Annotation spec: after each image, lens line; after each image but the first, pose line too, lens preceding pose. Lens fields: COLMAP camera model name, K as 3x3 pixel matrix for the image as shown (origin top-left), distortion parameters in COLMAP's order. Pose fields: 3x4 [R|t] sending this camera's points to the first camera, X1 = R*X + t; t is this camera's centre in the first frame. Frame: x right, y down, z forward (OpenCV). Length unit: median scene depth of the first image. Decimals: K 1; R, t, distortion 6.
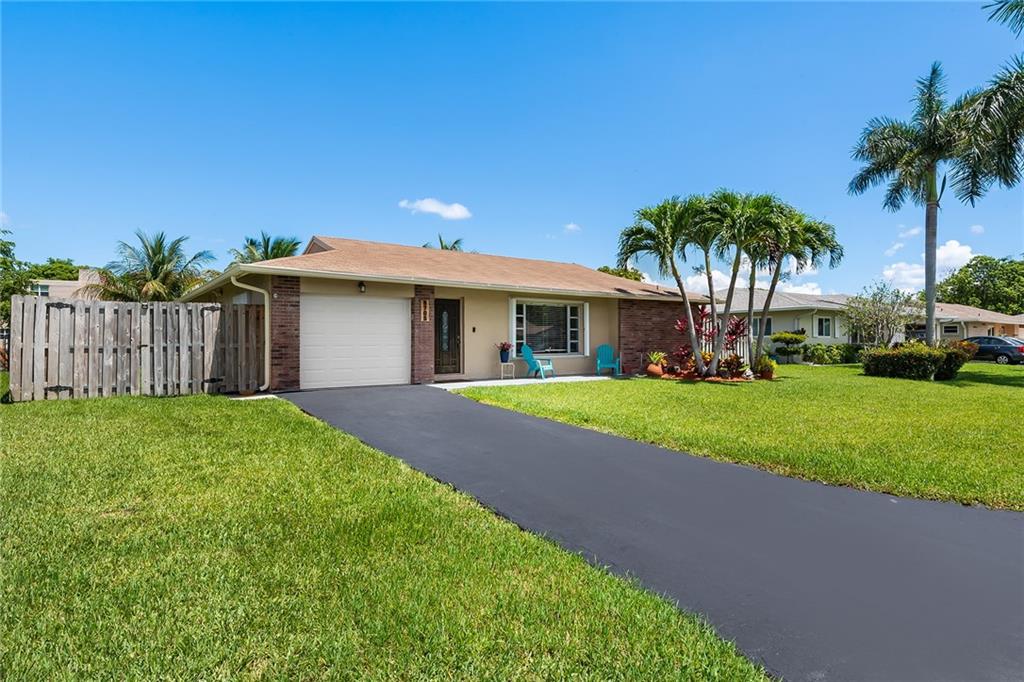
lens RADIAL K [[572.1, 0, 509.4], [0, 572.1, 344.5], [0, 0, 1]] dist [0.003032, -0.000888]
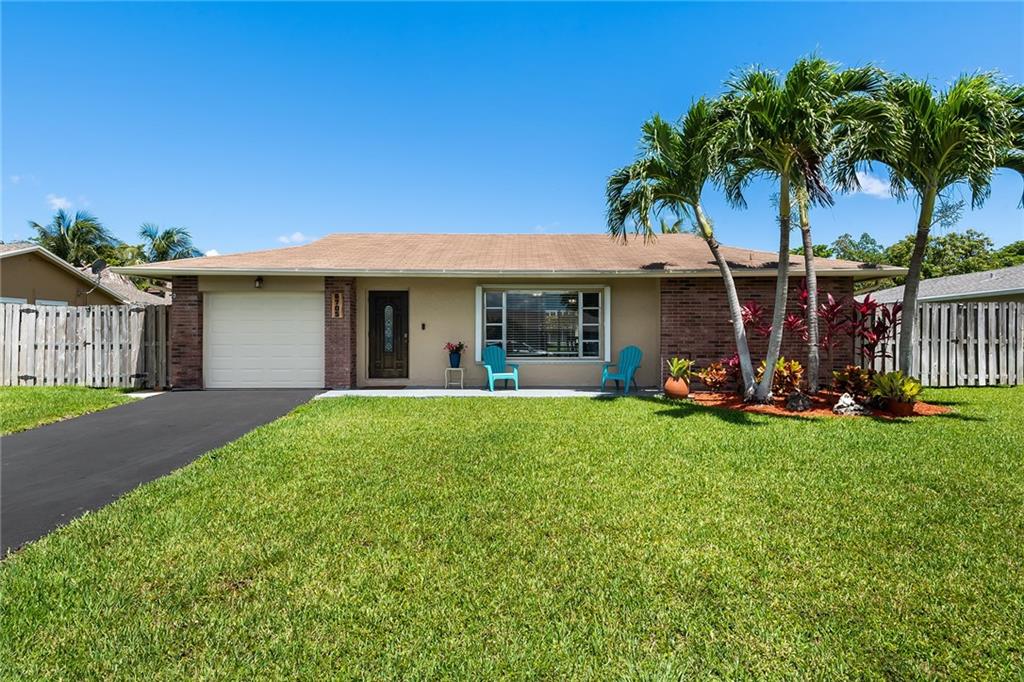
lens RADIAL K [[572.1, 0, 509.4], [0, 572.1, 344.5], [0, 0, 1]] dist [0.003032, -0.000888]
pose [[0.803939, 0.008118, -0.594656, 0.662624], [-0.005819, 0.999966, 0.005784, -0.006797], [0.594683, -0.001190, 0.803960, 0.512607]]
